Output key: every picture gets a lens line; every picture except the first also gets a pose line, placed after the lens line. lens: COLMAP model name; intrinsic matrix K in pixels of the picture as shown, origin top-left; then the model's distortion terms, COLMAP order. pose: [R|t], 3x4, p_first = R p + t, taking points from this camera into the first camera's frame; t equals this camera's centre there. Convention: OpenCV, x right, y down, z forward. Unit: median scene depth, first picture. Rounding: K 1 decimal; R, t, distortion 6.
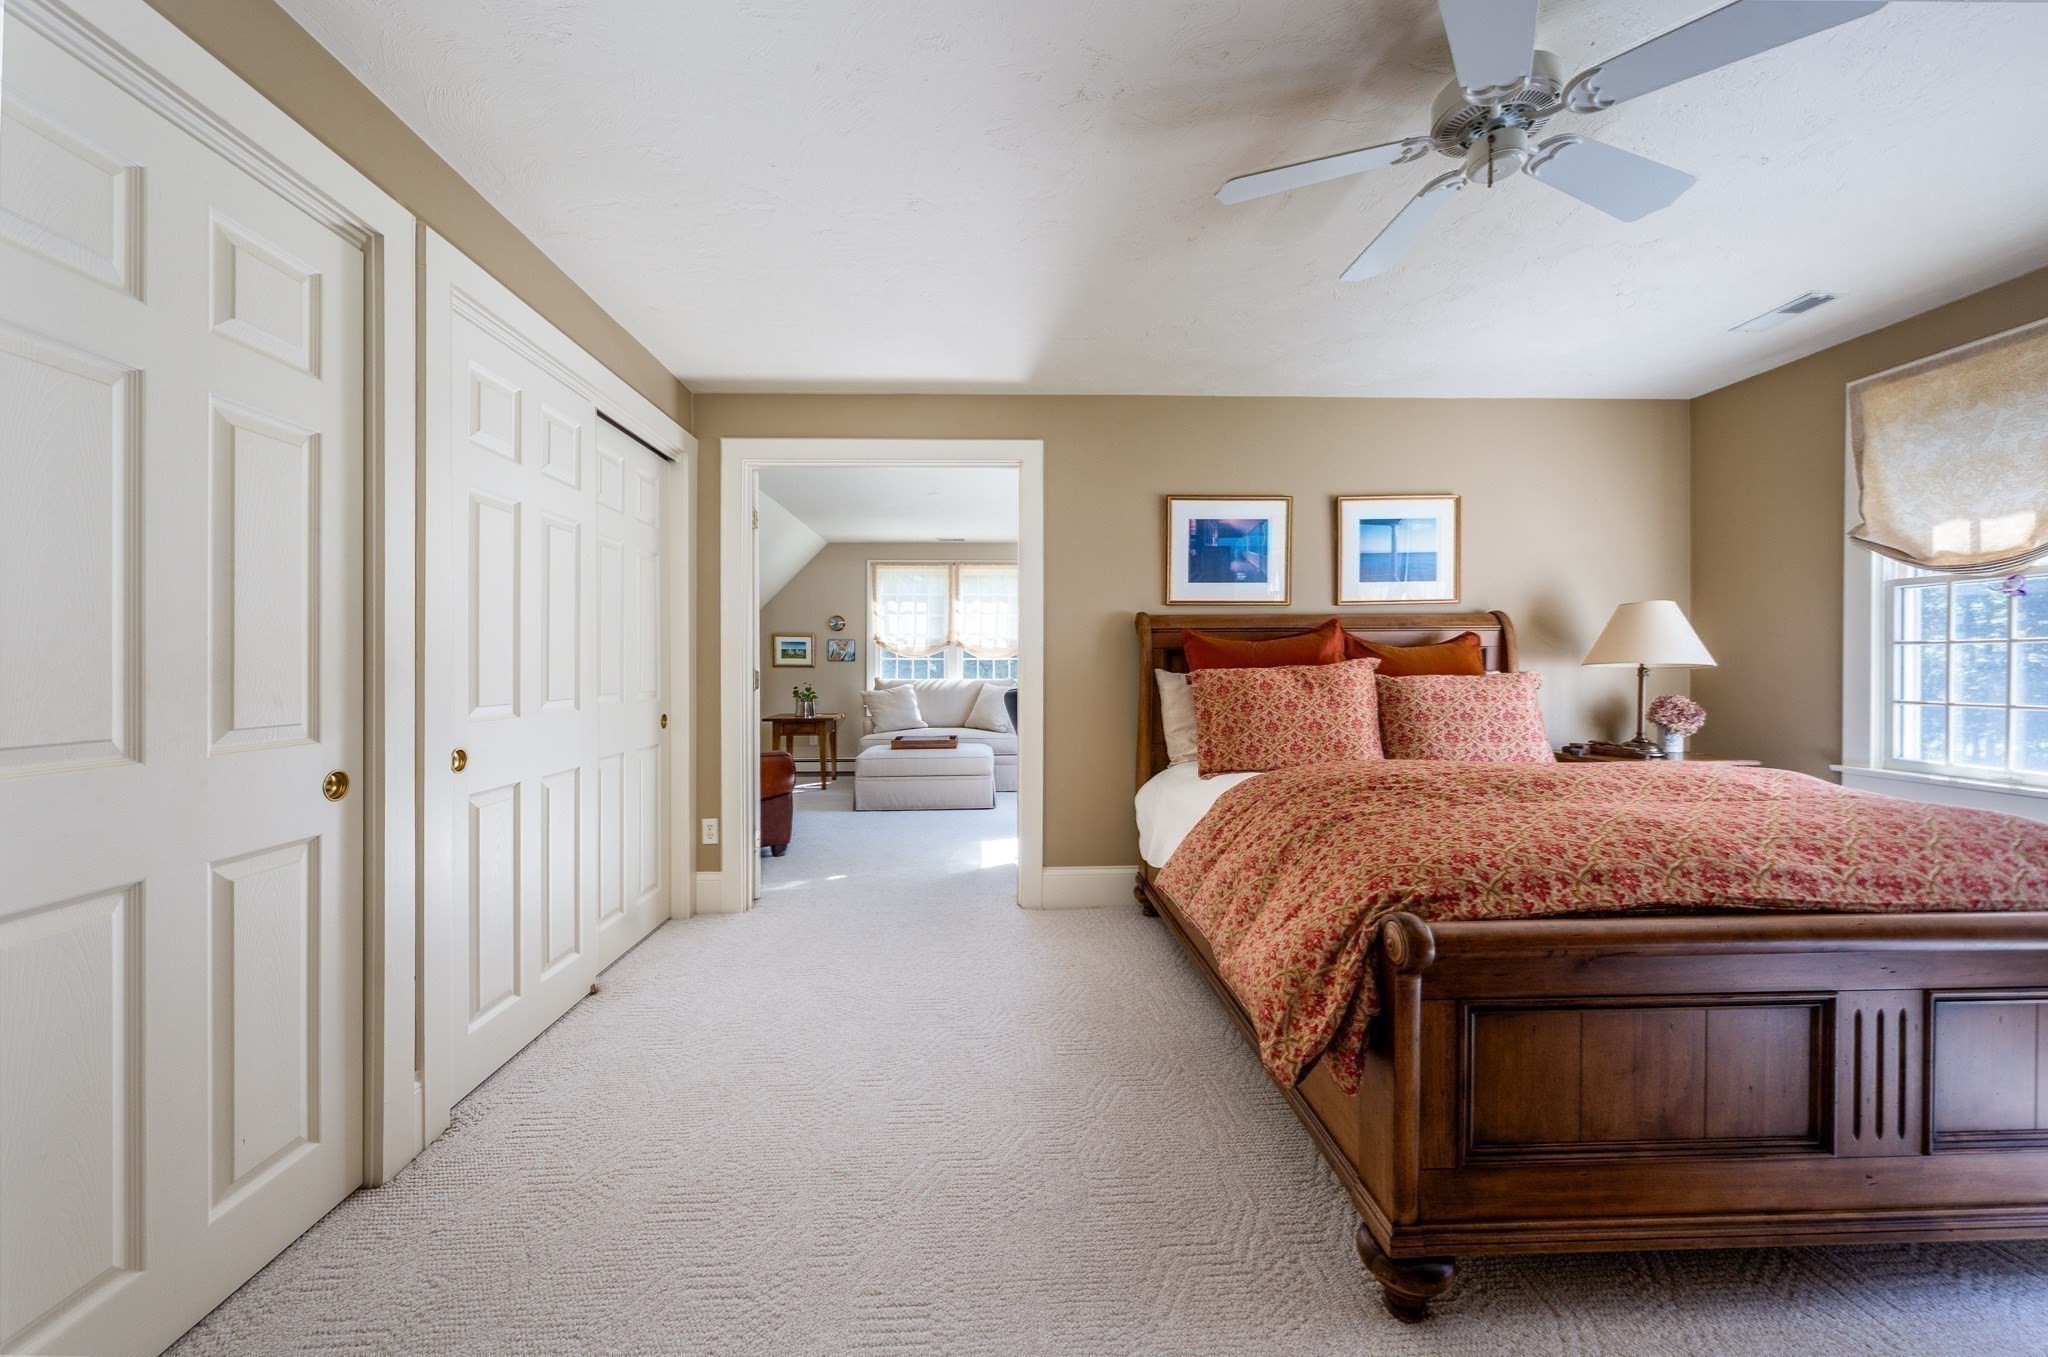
lens RADIAL K [[750.3, 0, 1015.7], [0, 750.3, 679.5], [0, 0, 1]] dist [-0.001636, -0.000029]
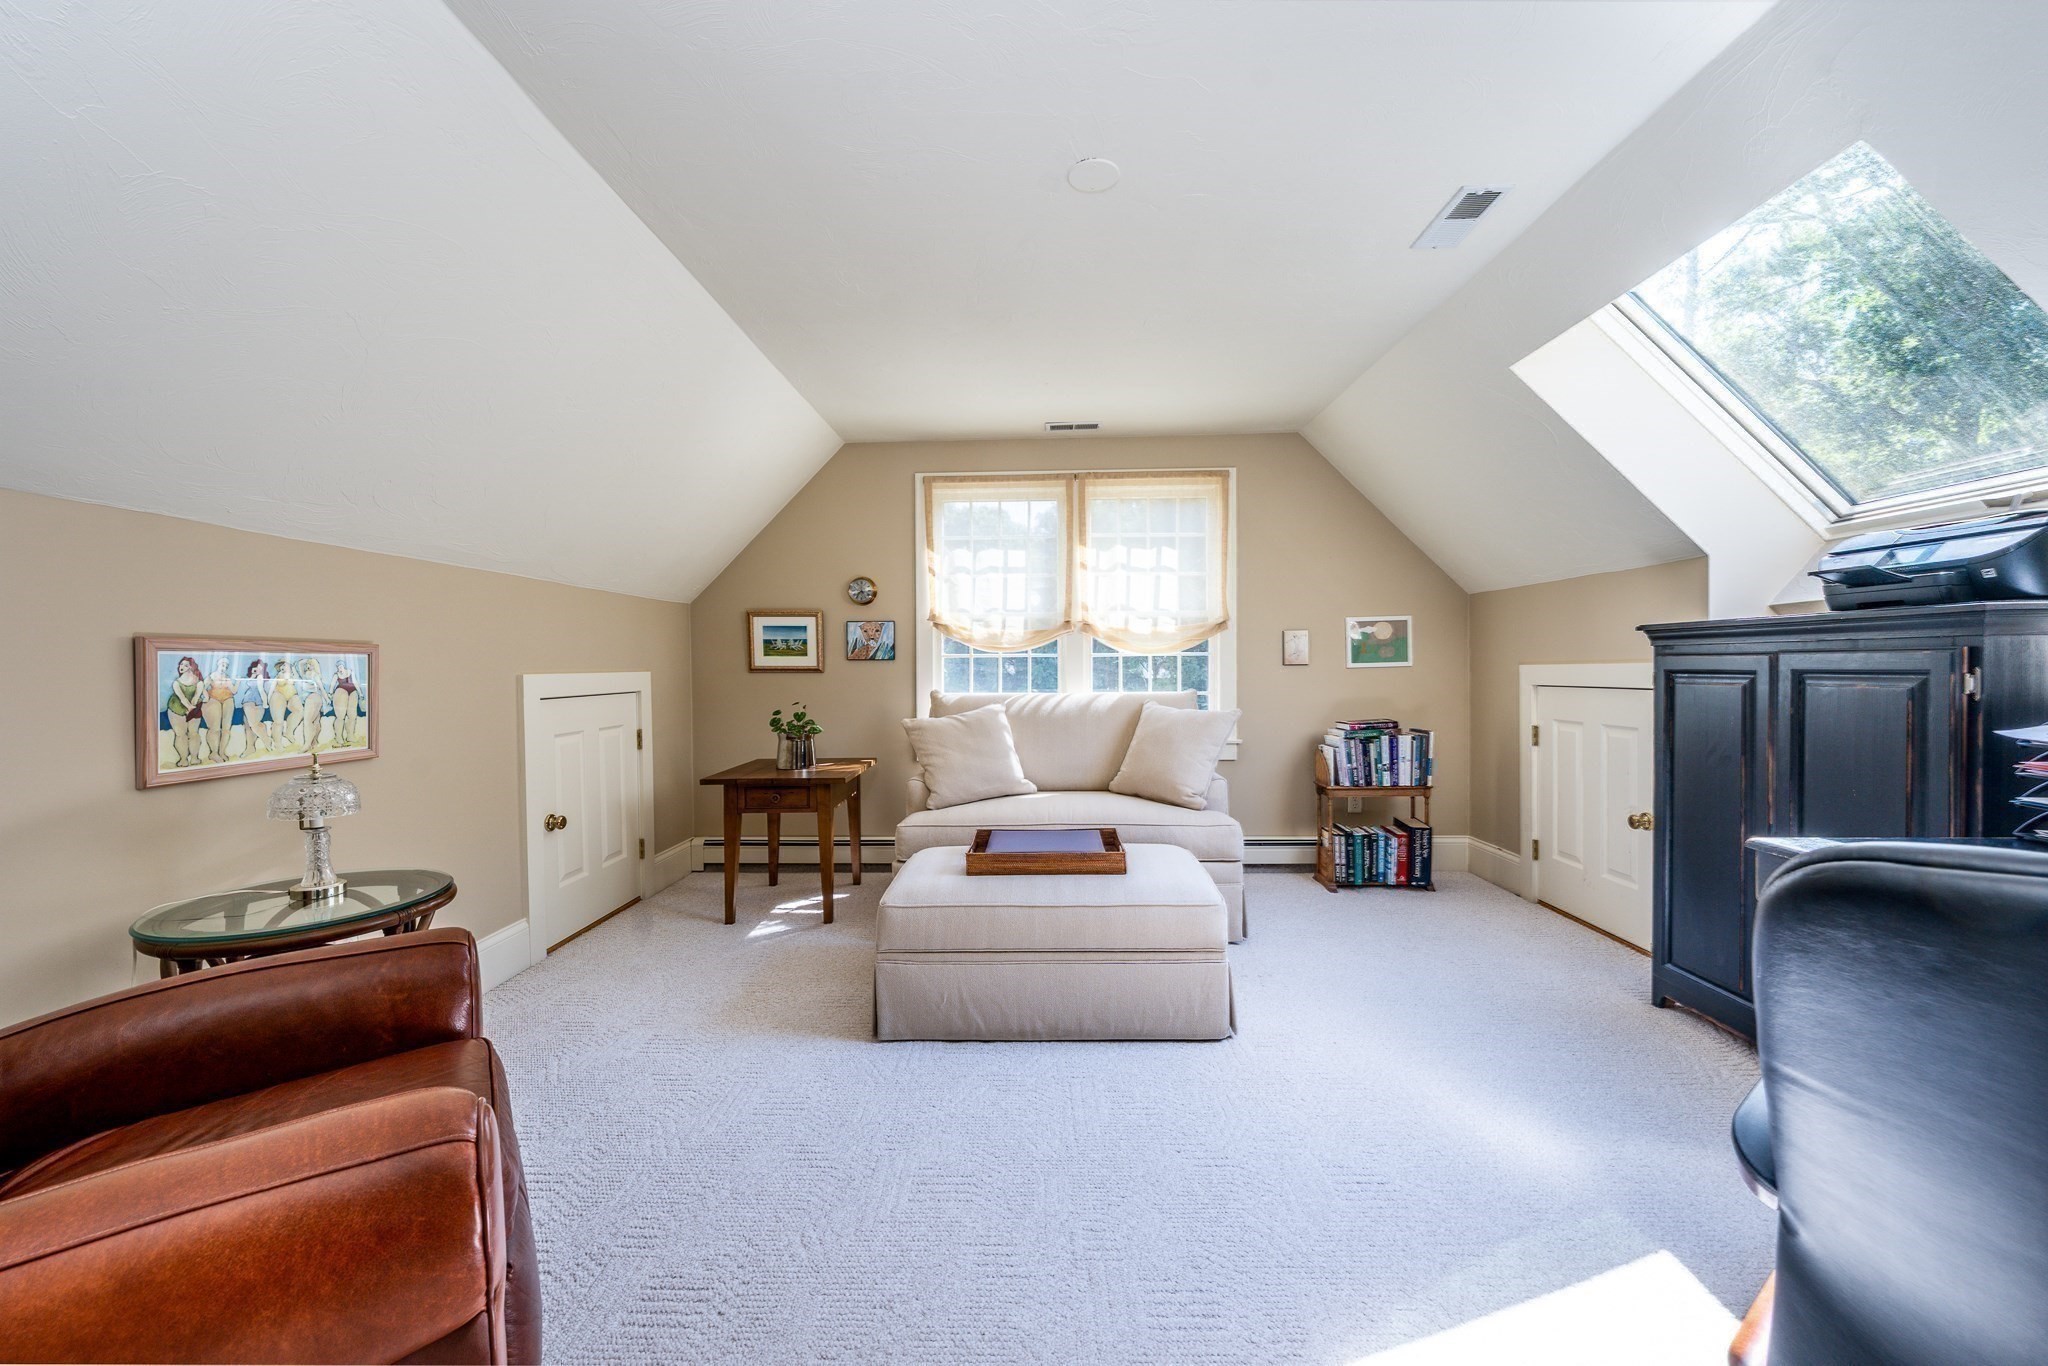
lens RADIAL K [[750.3, 0, 1026.4], [0, 750.3, 675.7], [0, 0, 1]] dist [-0.001636, -0.000029]
pose [[0.997532, -0.006439, -0.069921, -0.081611], [0.006199, 0.999974, -0.003645, -0.010574], [0.069942, 0.003202, 0.997546, 0.465531]]
